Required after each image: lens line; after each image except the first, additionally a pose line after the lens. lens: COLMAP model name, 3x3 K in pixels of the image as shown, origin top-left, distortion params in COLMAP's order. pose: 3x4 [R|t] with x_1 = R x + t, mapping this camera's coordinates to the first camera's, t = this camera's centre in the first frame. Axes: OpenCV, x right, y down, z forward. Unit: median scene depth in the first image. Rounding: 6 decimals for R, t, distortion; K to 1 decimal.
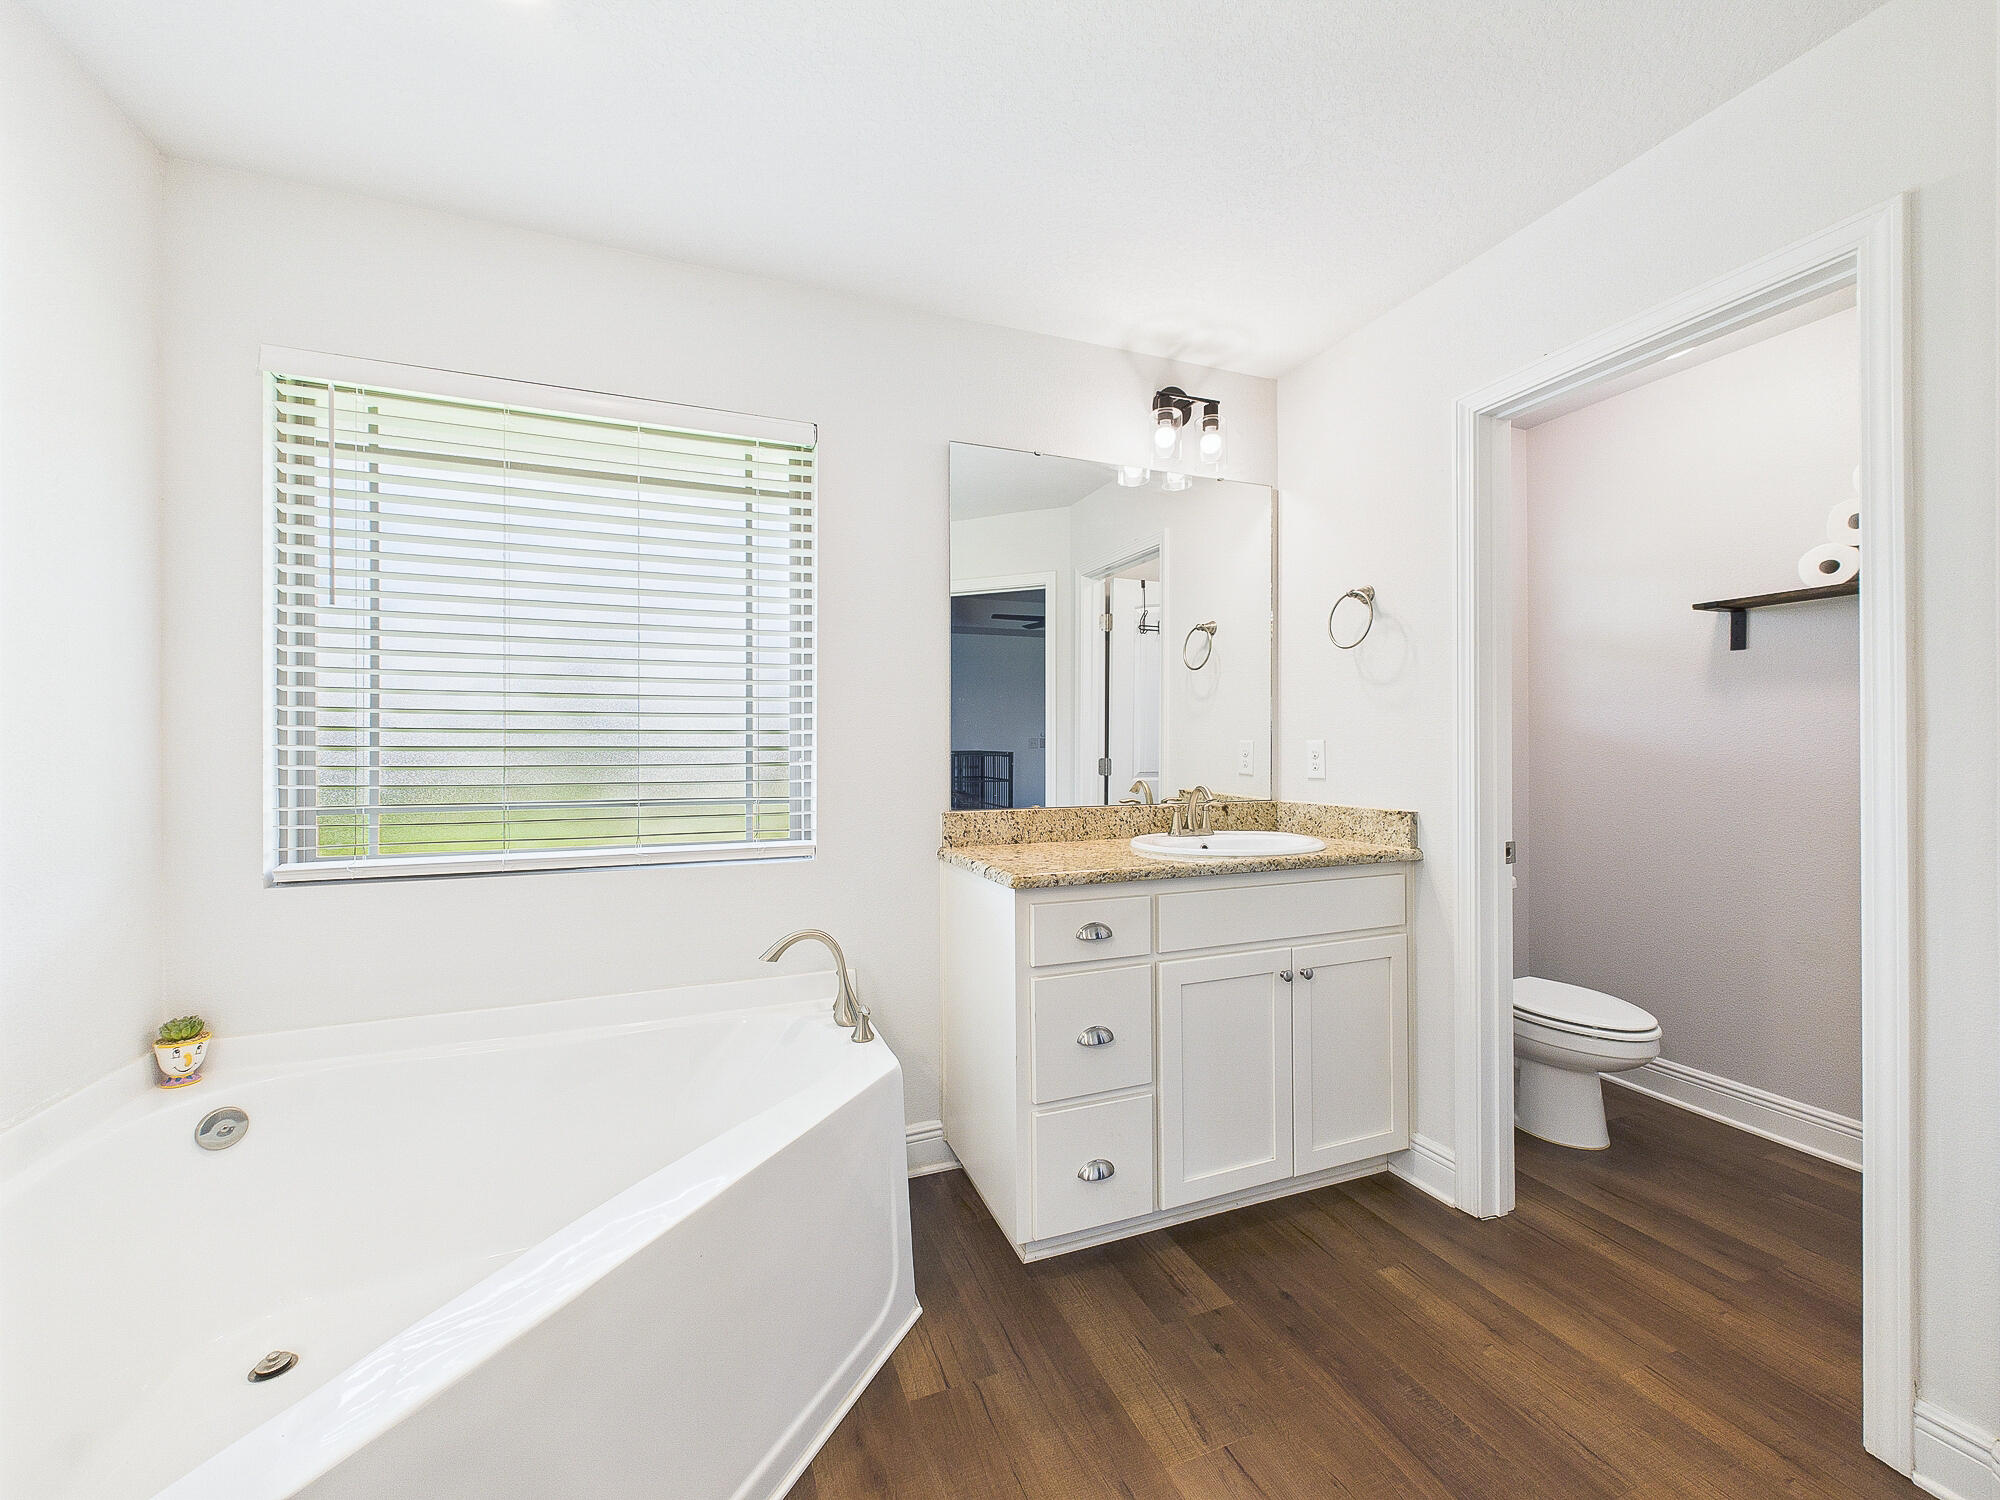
lens RADIAL K [[810.6, 0, 1007.2], [0, 810.6, 743.2], [0, 0, 1]] dist [0.001584, -0.000524]
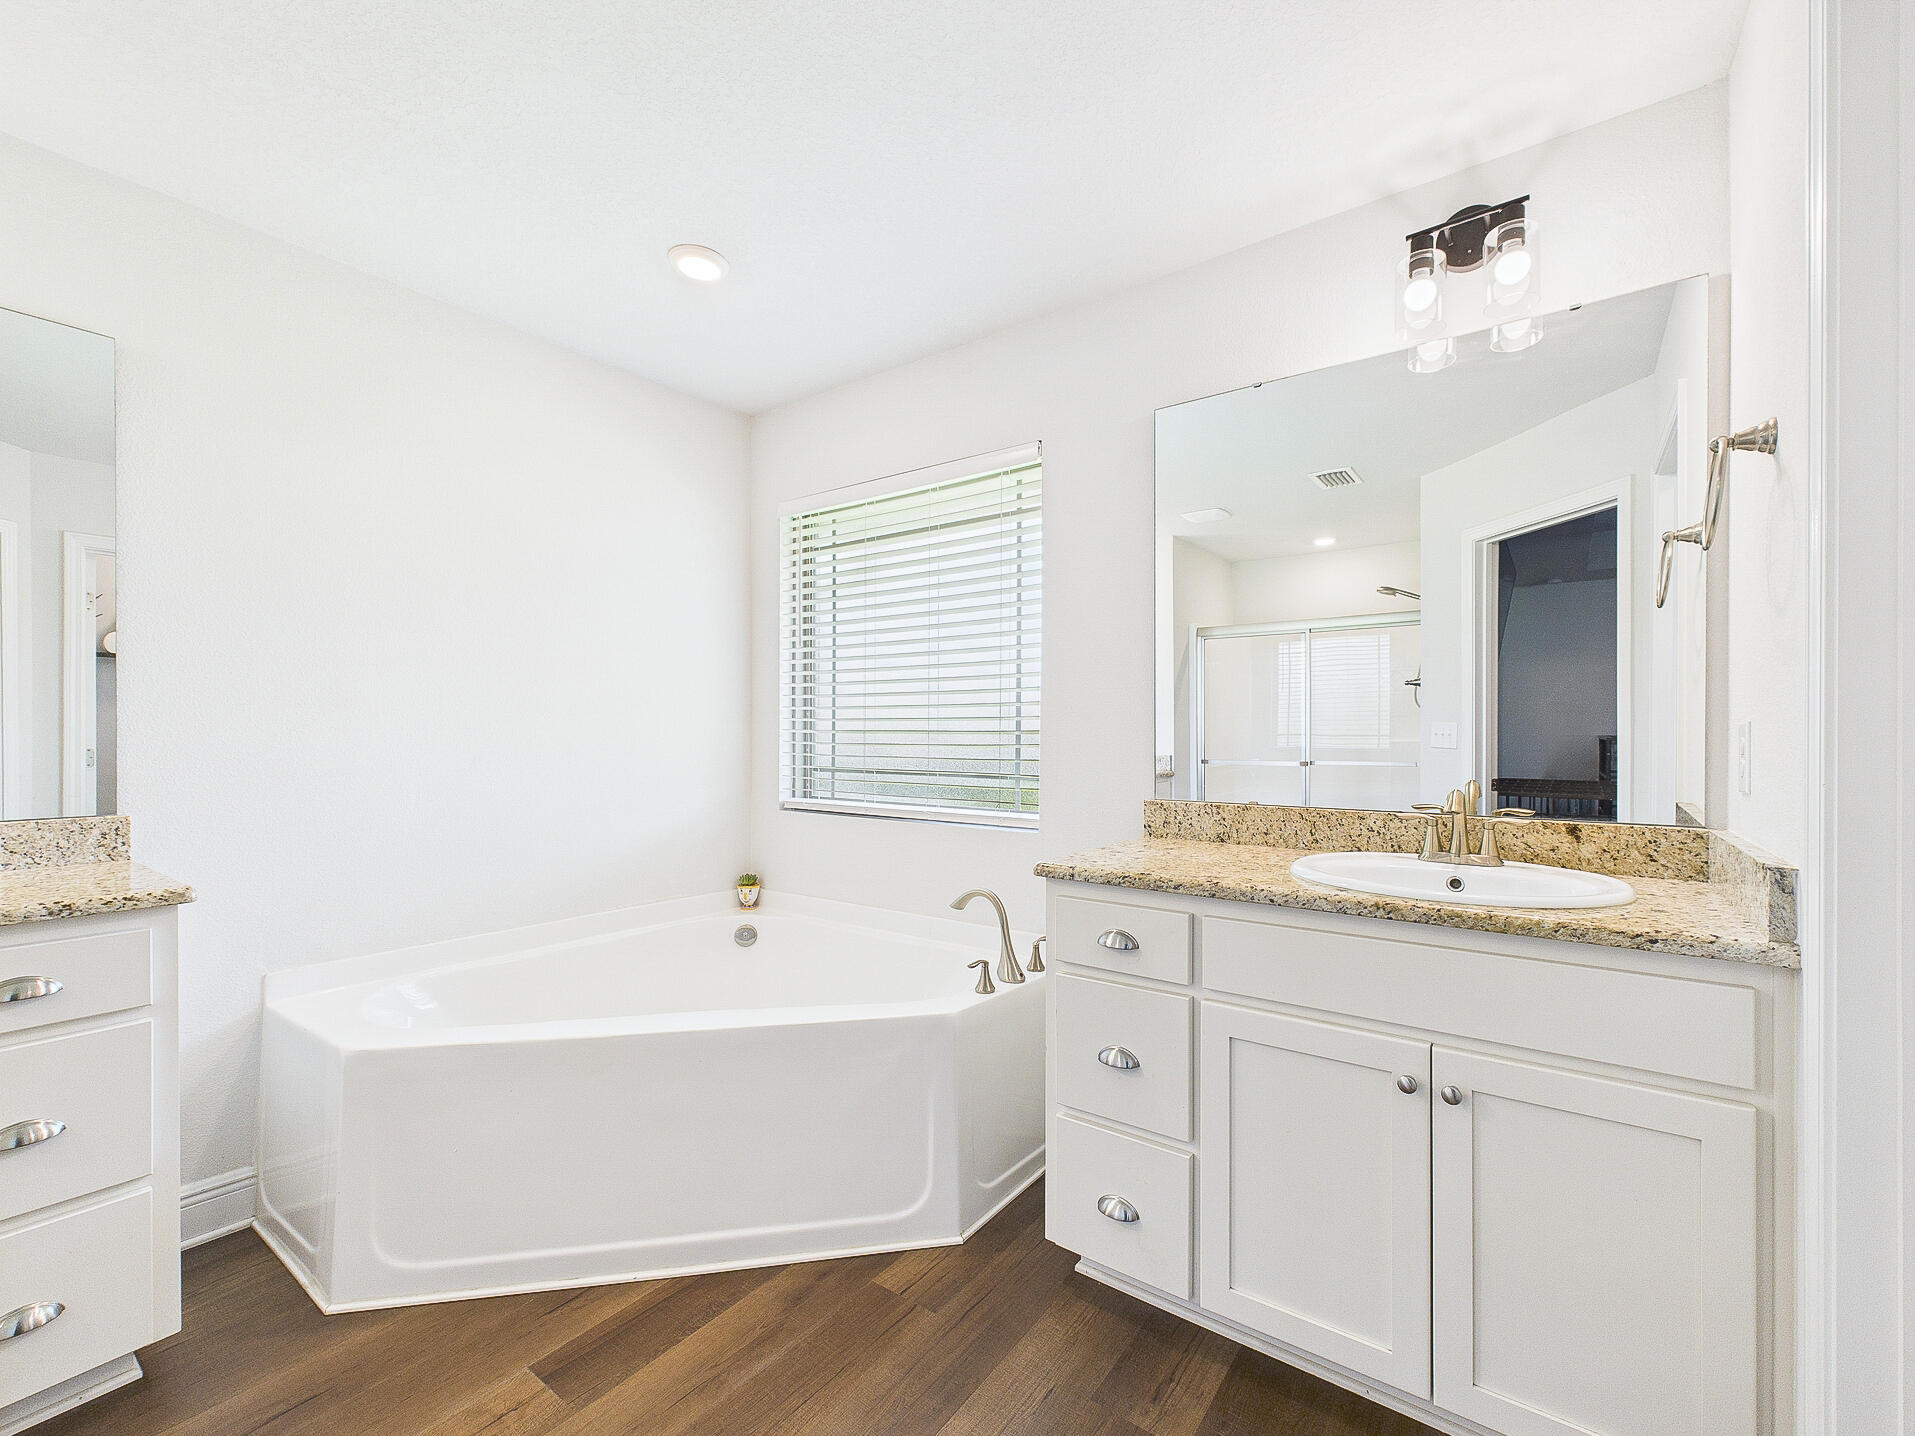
lens RADIAL K [[815.6, 0, 992.8], [0, 815.6, 729.1], [0, 0, 1]] dist [-0.003578, 0.000644]
pose [[0.543907, 0.000577, -0.839145, 0.747424], [0.000347, 1.000000, 0.000912, 0.001085], [0.839145, -0.000787, 0.543907, 0.382496]]
